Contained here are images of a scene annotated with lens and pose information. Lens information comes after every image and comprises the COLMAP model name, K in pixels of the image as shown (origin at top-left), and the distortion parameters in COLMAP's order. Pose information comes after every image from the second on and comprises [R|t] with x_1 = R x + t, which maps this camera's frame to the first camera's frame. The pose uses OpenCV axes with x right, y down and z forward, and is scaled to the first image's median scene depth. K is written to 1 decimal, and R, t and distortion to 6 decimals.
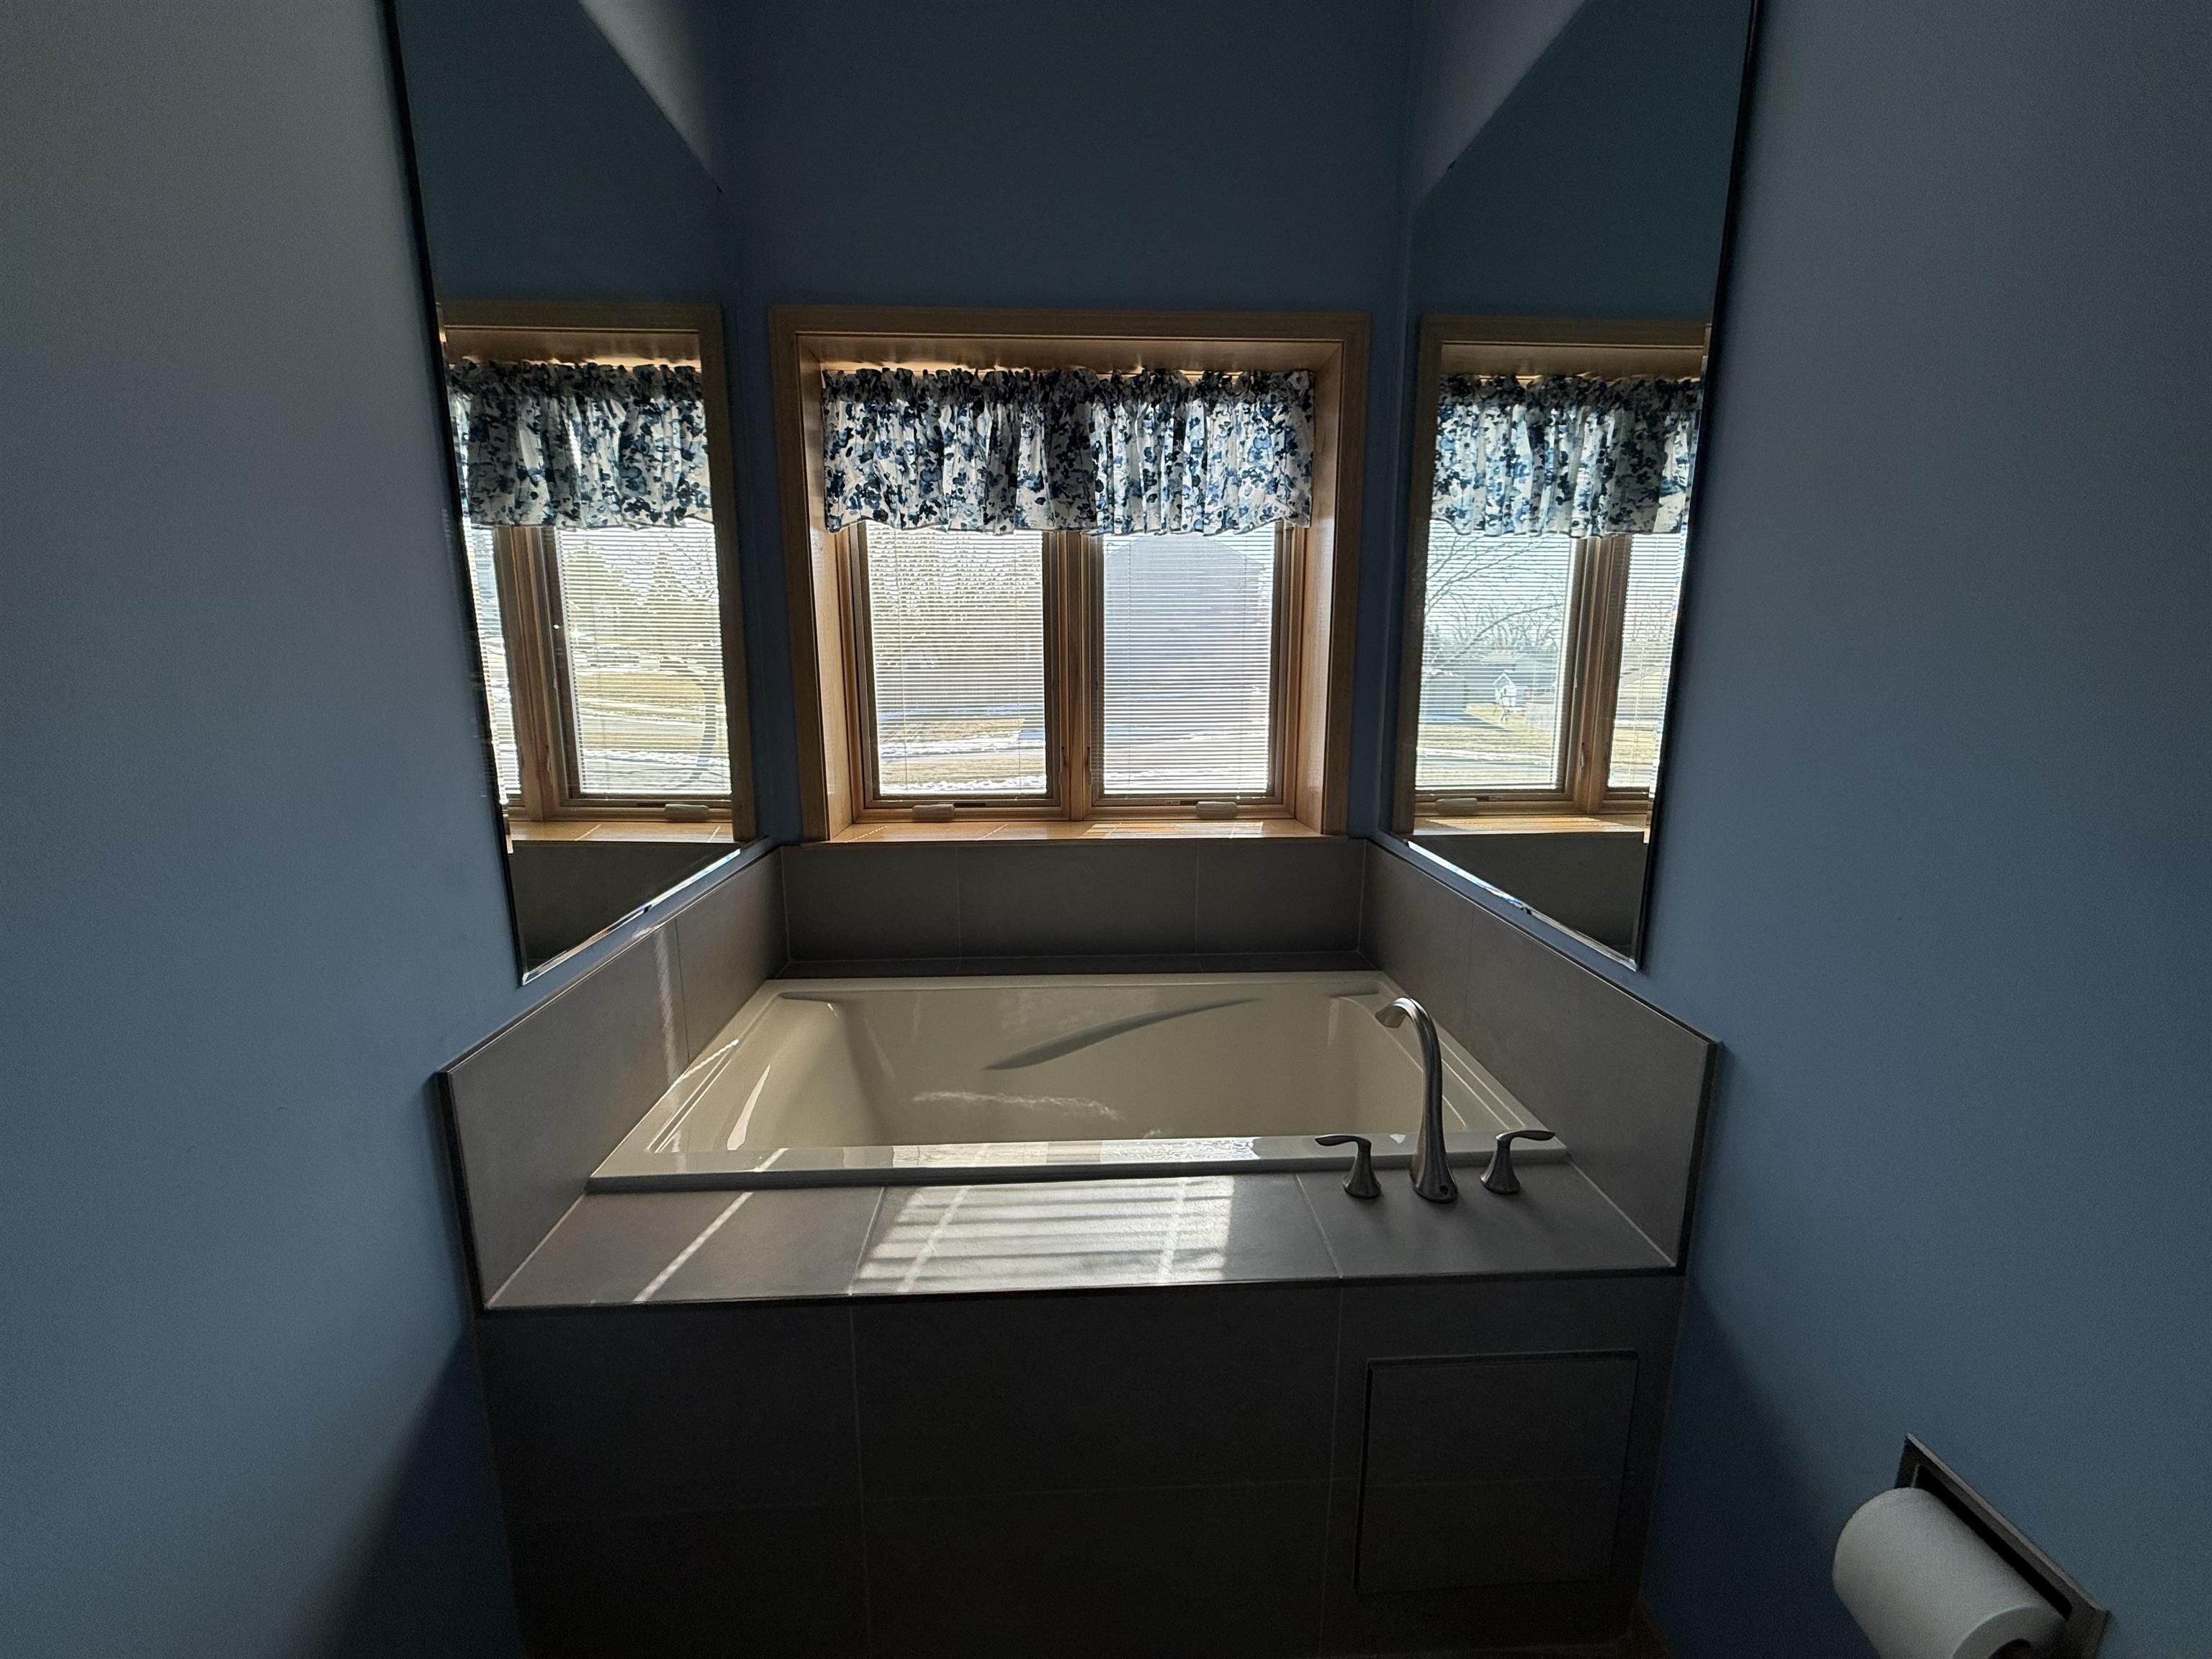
lens RADIAL K [[881.1, 0, 1099.2], [0, 881.1, 833.2], [0, 0, 1]] dist [0.000101, 0.000260]
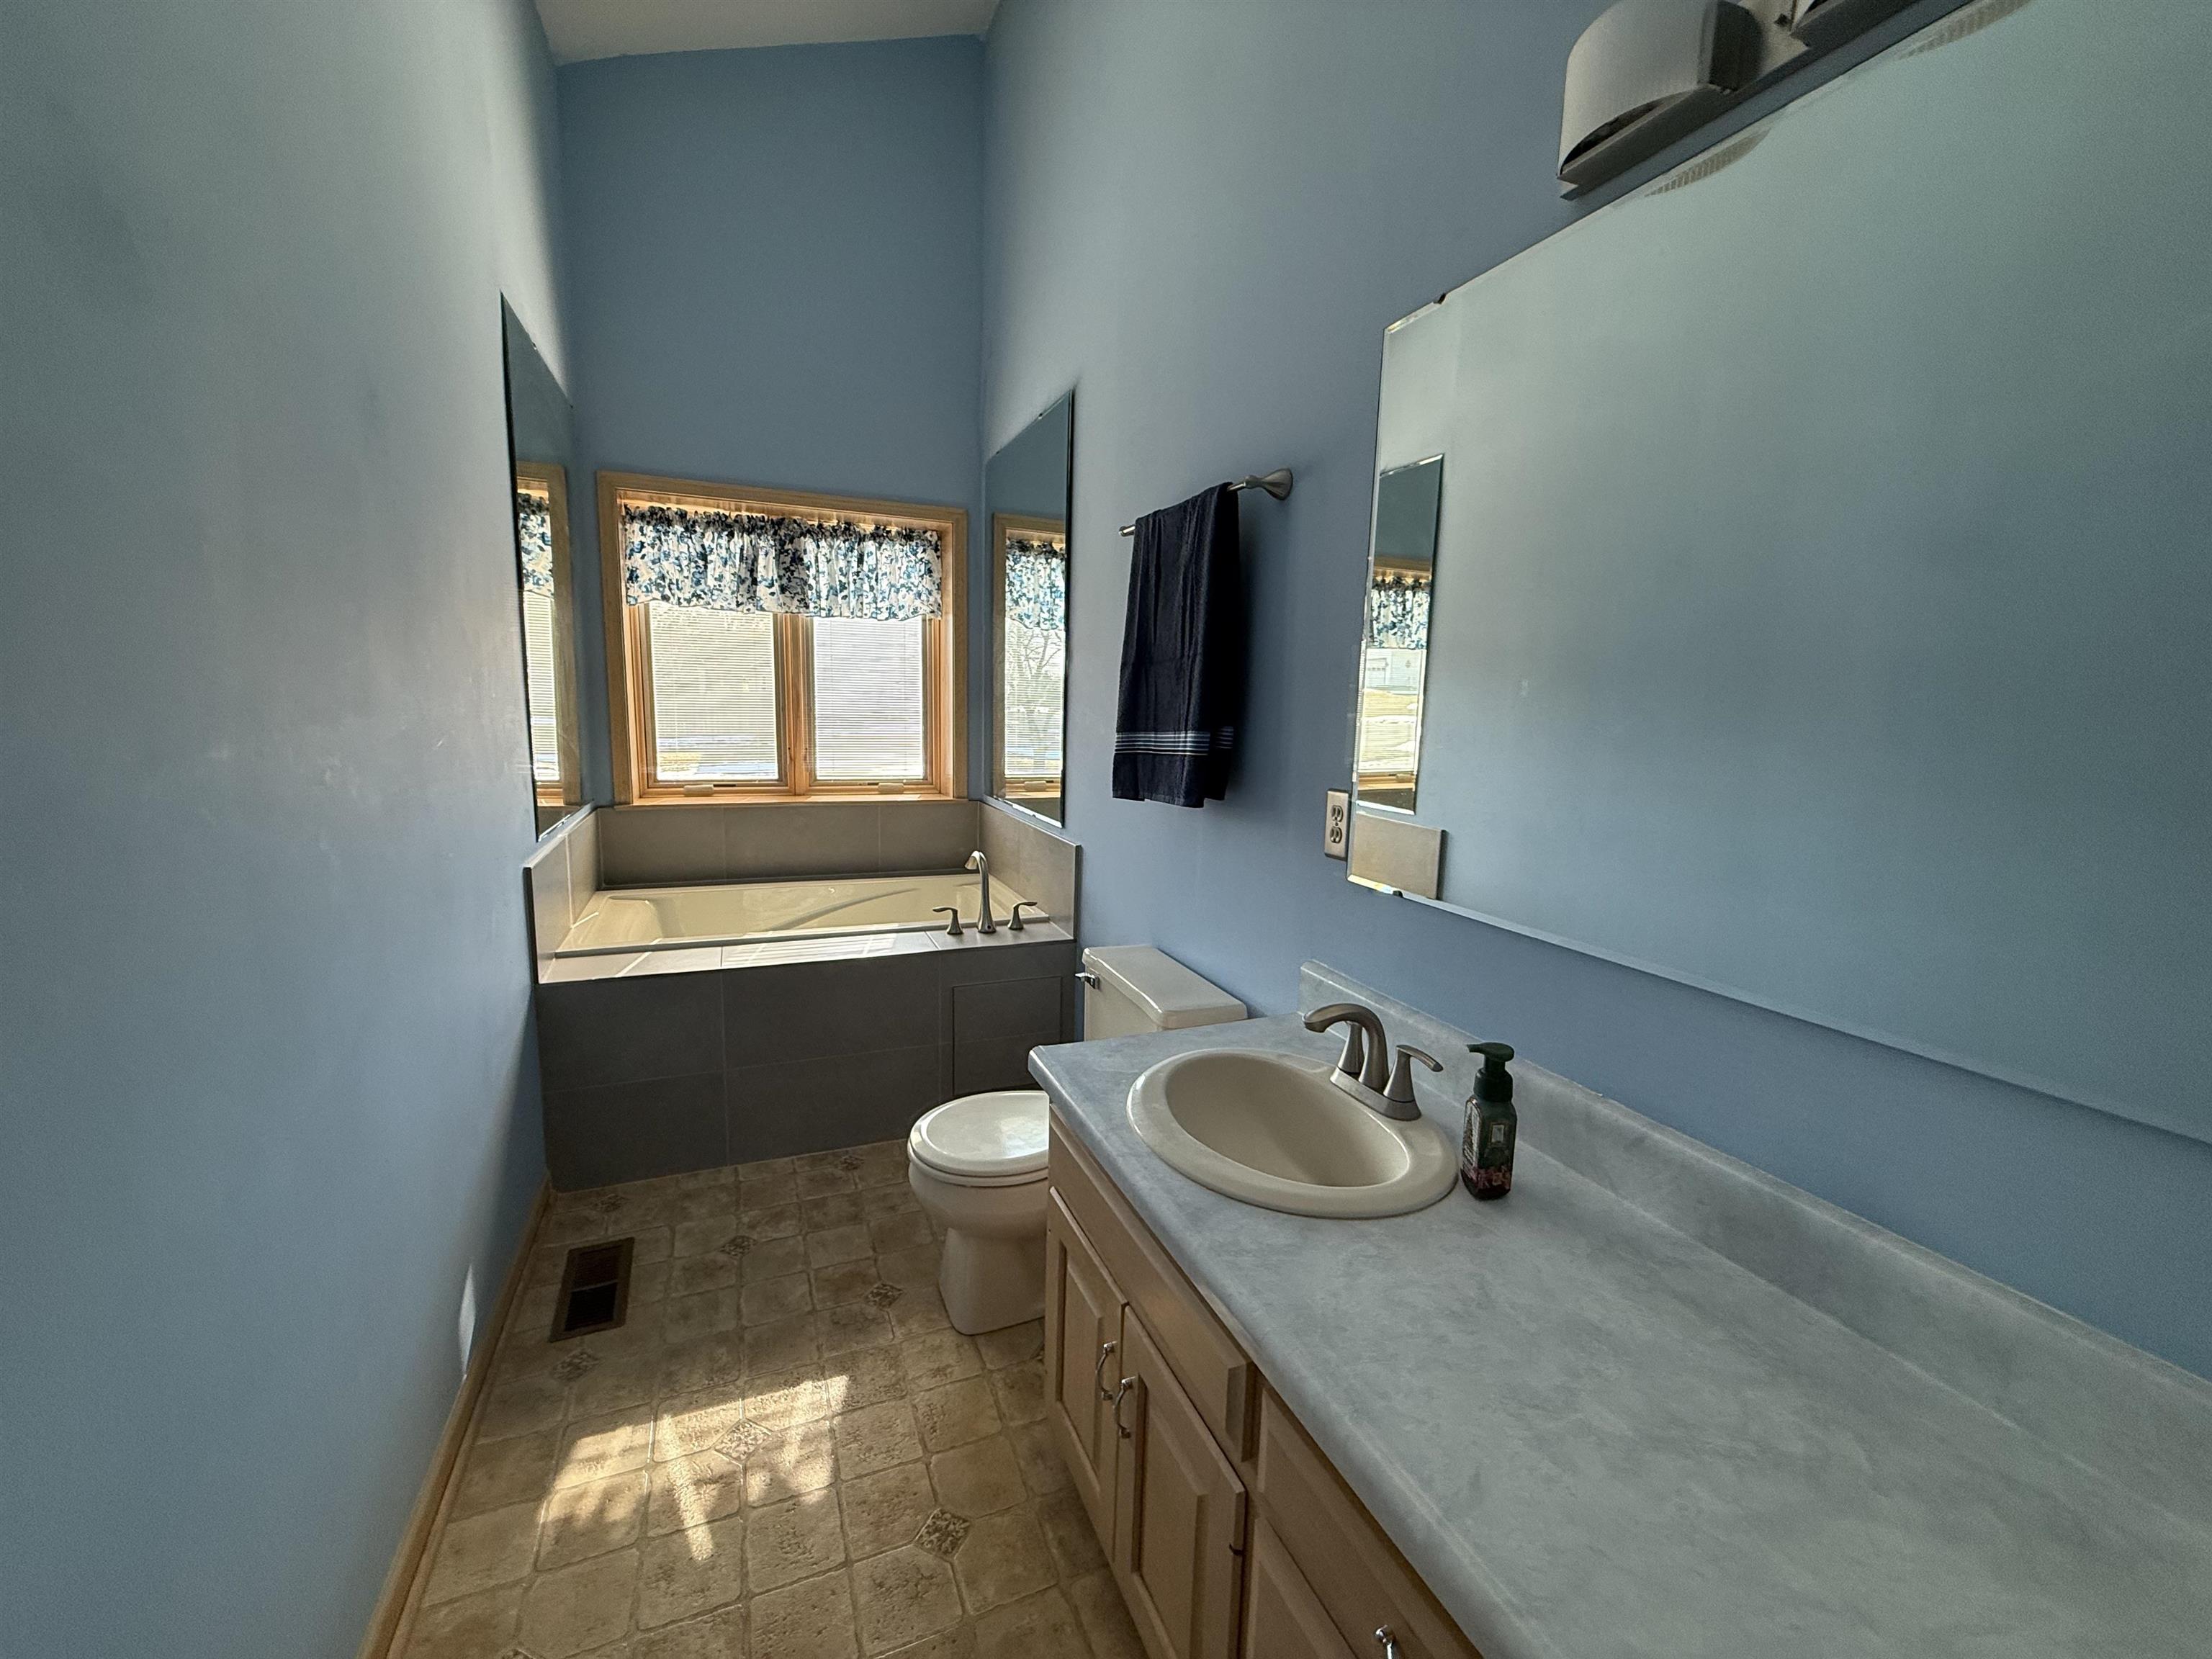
lens RADIAL K [[881.1, 0, 1099.2], [0, 881.1, 833.2], [0, 0, 1]] dist [0.000101, 0.000260]
pose [[0.941220, -0.023680, 0.336963, -0.058652], [0.037982, 0.998633, -0.035914, 0.141289], [-0.335652, 0.046601, 0.940833, -0.703725]]
